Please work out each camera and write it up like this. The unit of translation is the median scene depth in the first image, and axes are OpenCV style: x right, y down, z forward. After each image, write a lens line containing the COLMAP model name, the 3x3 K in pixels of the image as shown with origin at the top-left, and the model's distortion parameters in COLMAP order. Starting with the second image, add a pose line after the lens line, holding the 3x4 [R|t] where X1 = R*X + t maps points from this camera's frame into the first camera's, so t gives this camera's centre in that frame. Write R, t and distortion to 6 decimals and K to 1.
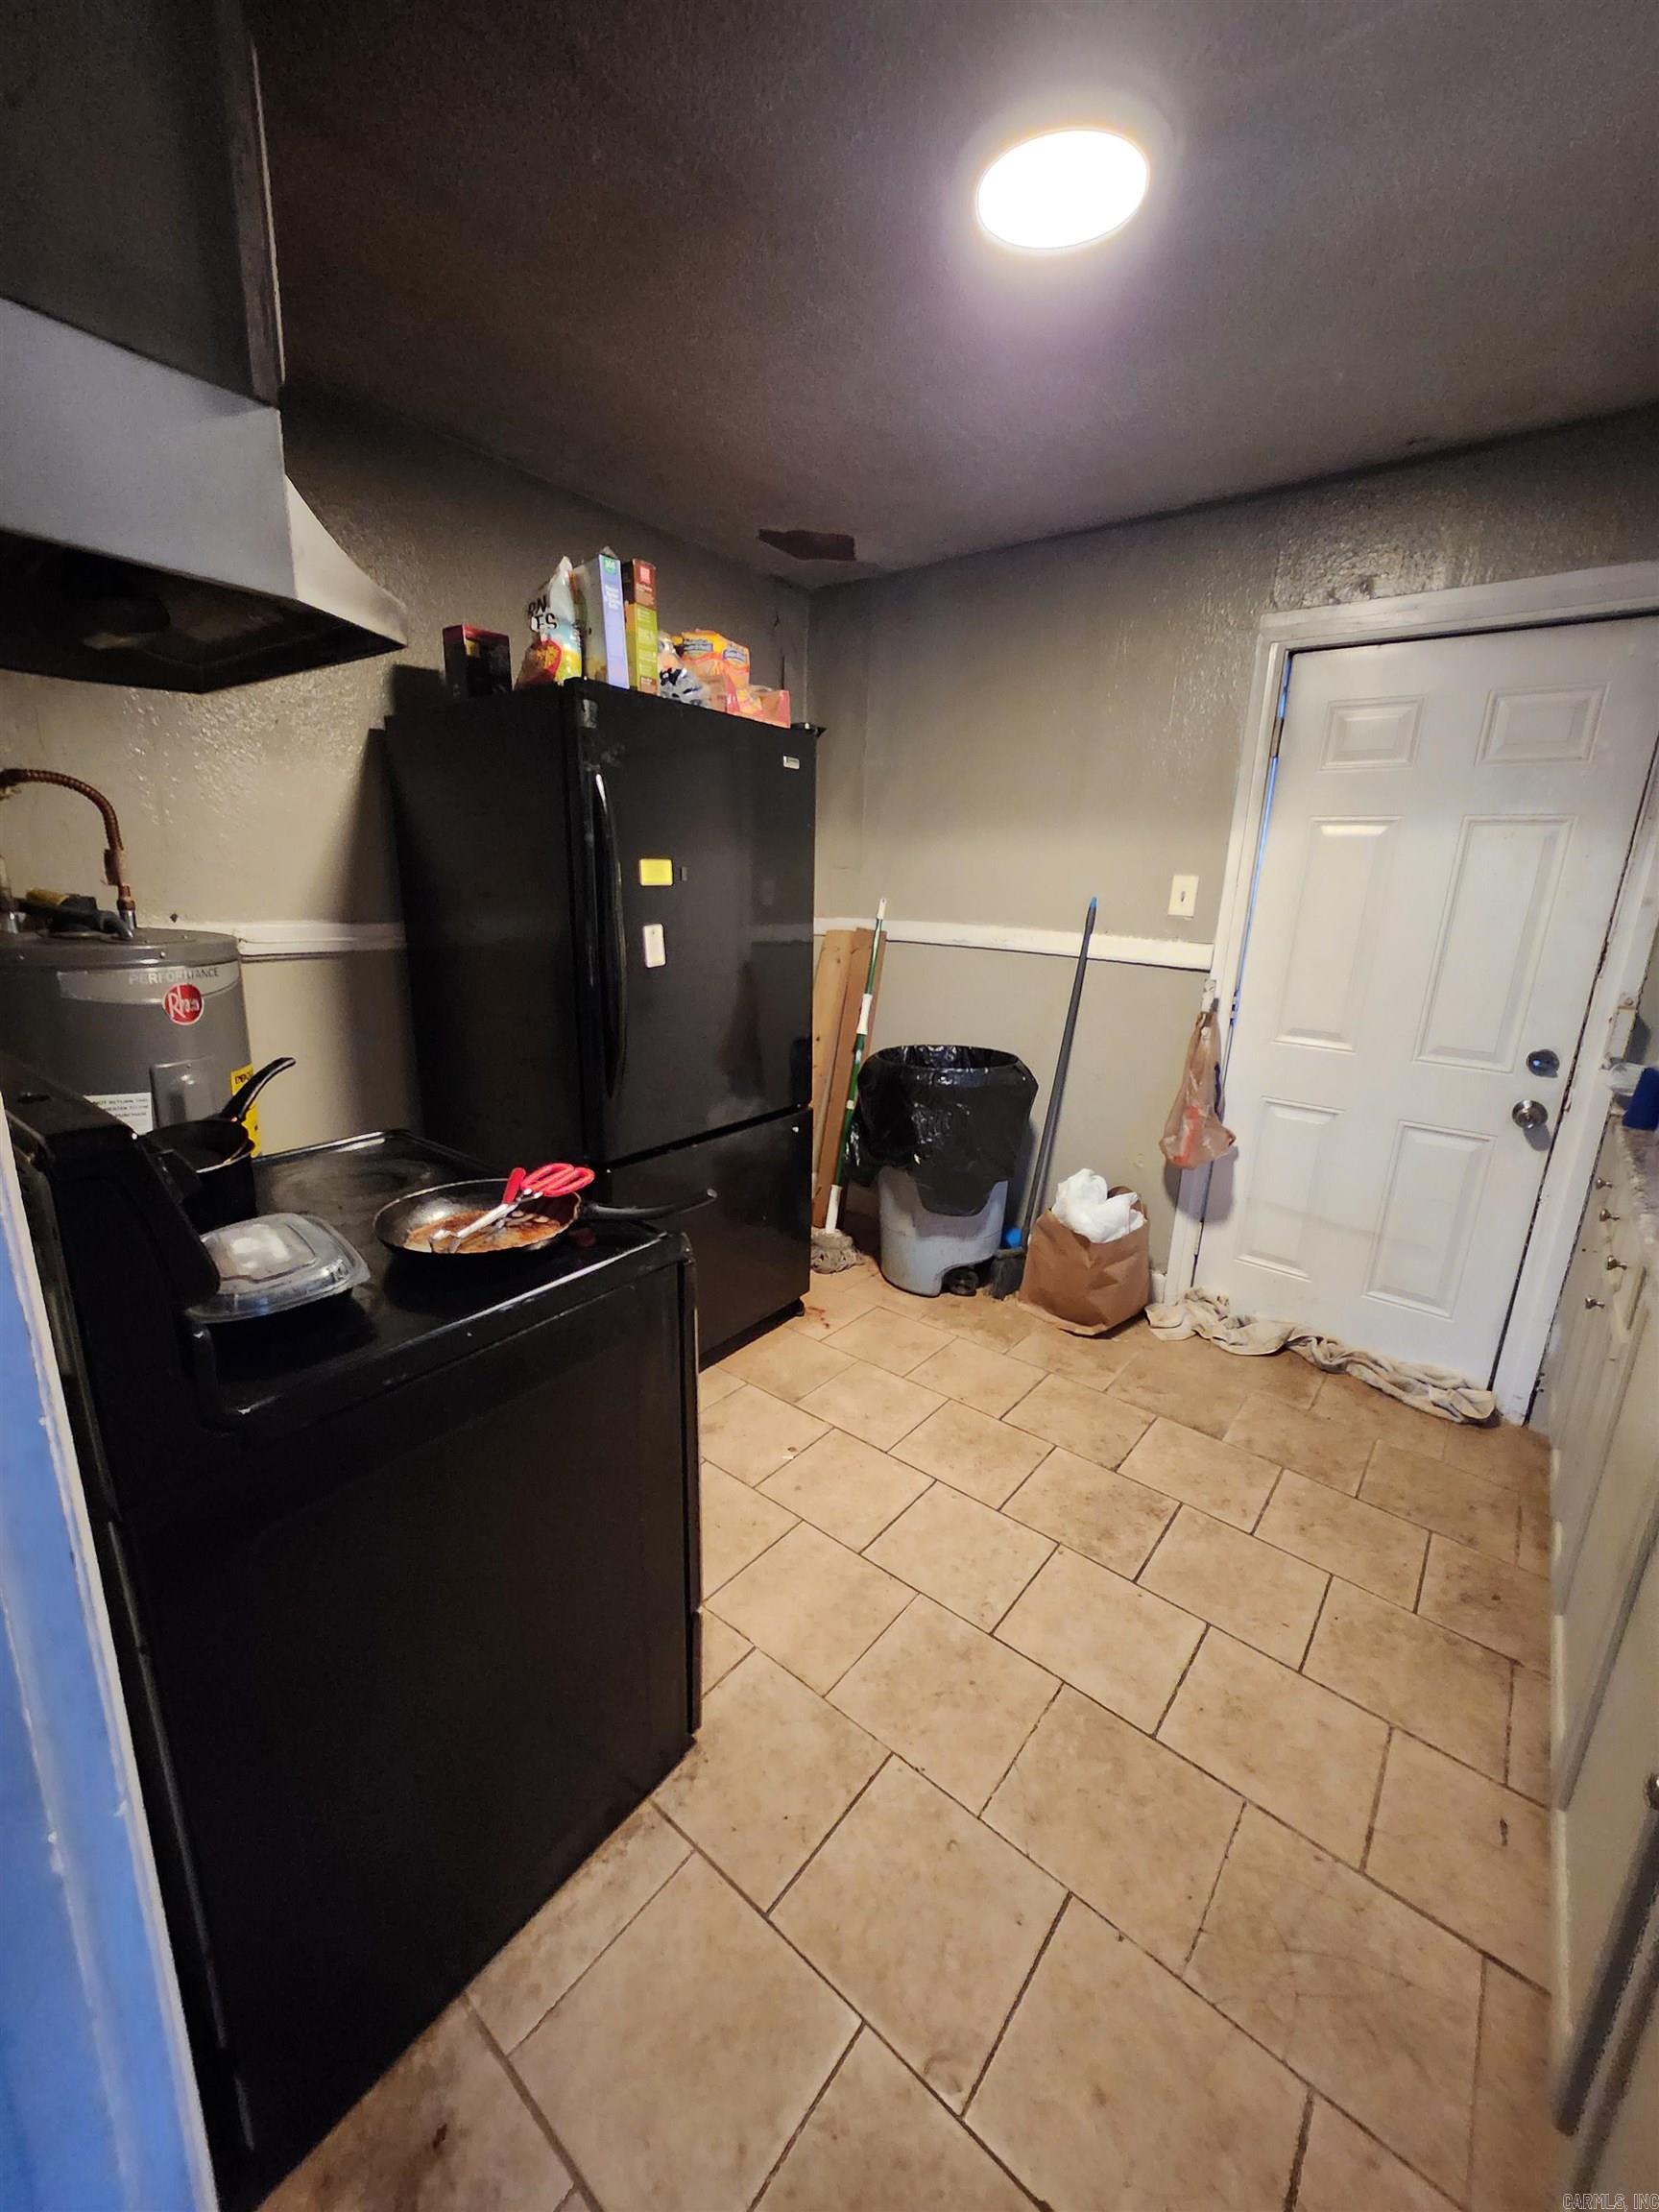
lens RADIAL K [[877.2, 0, 829.9], [0, 877.2, 1105.8], [0, 0, 1]] dist [-0.000468, -0.000007]
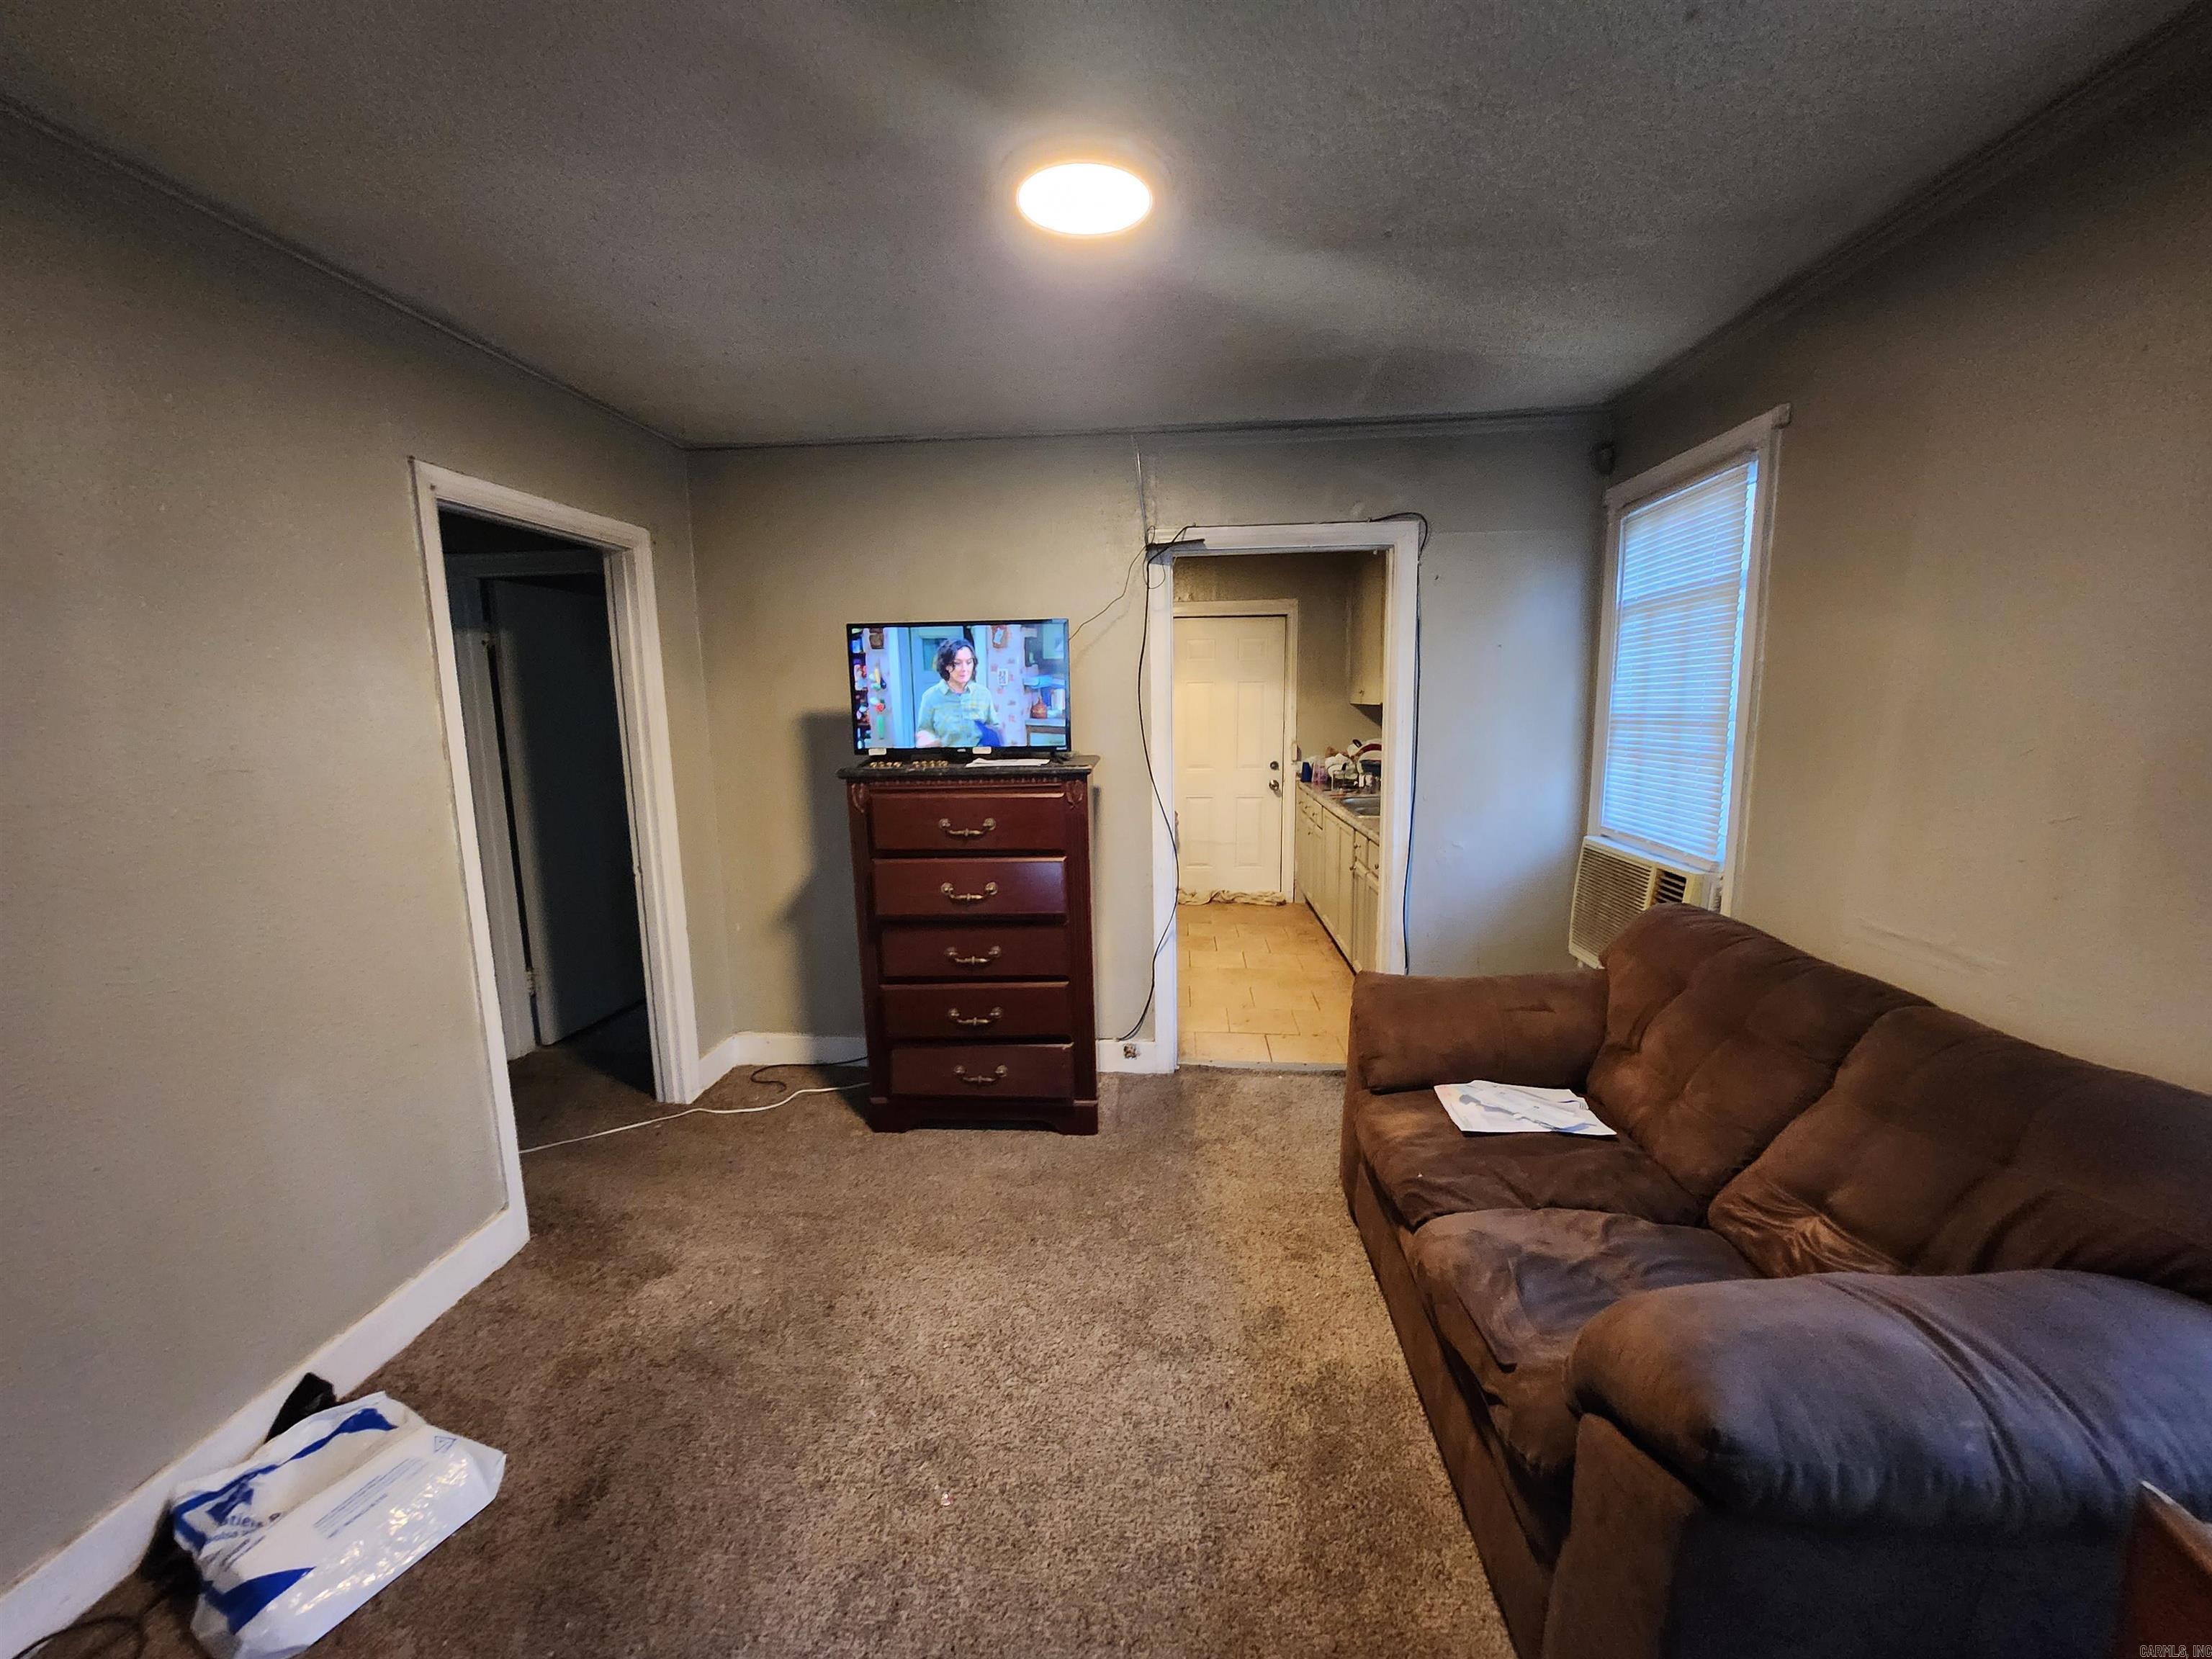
lens RADIAL K [[877.2, 0, 1108.7], [0, 877.2, 828.0], [0, 0, 1]] dist [-0.000468, -0.000007]
pose [[0.818122, -0.129793, 0.560206, -1.220584], [0.189551, 0.980616, -0.049622, 0.185085], [-0.542906, 0.146784, 0.826866, -1.005770]]
